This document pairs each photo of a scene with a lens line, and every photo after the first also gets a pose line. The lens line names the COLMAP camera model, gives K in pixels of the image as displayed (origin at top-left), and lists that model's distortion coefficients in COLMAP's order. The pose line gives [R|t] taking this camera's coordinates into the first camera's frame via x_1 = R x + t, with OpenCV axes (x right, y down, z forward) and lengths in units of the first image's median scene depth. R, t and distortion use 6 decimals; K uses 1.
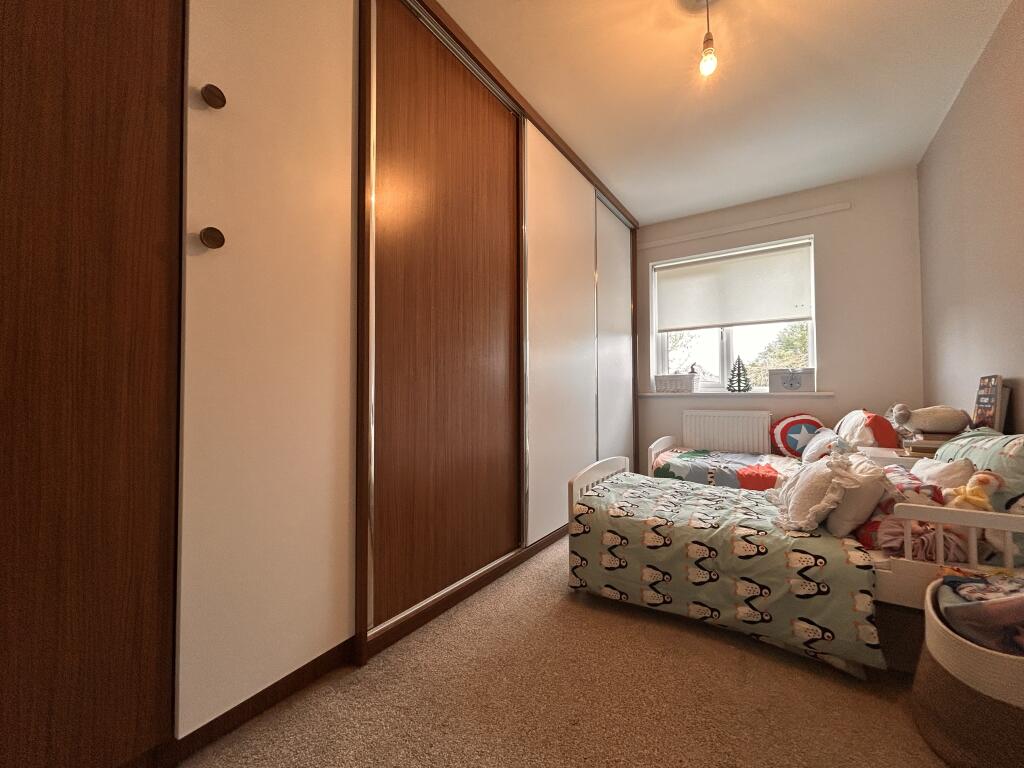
lens RADIAL K [[414.4, 0, 512.0], [0, 414.4, 384.0], [0, 0, 1]] dist [0.000584, 0.000450]
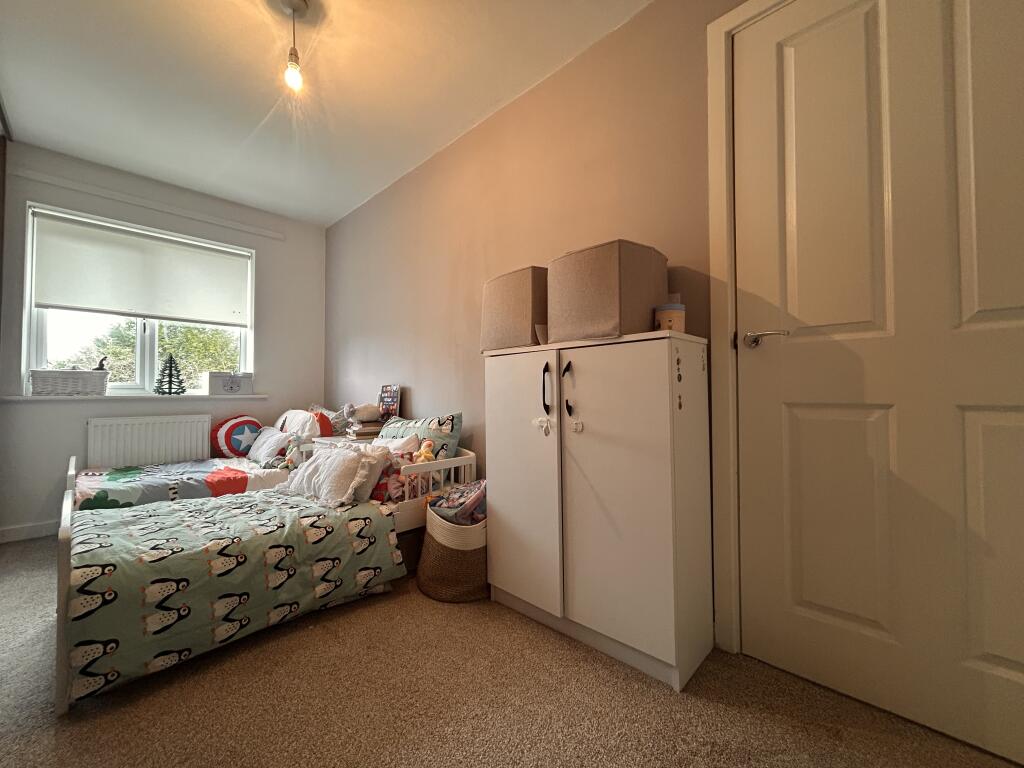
lens RADIAL K [[414.4, 0, 512.0], [0, 414.4, 384.0], [0, 0, 1]] dist [0.000584, 0.000450]
pose [[0.172147, 0.026992, 0.984701, -0.404555], [-0.019425, 0.999523, -0.024002, 0.006901], [-0.984880, -0.014996, 0.172589, 0.254181]]
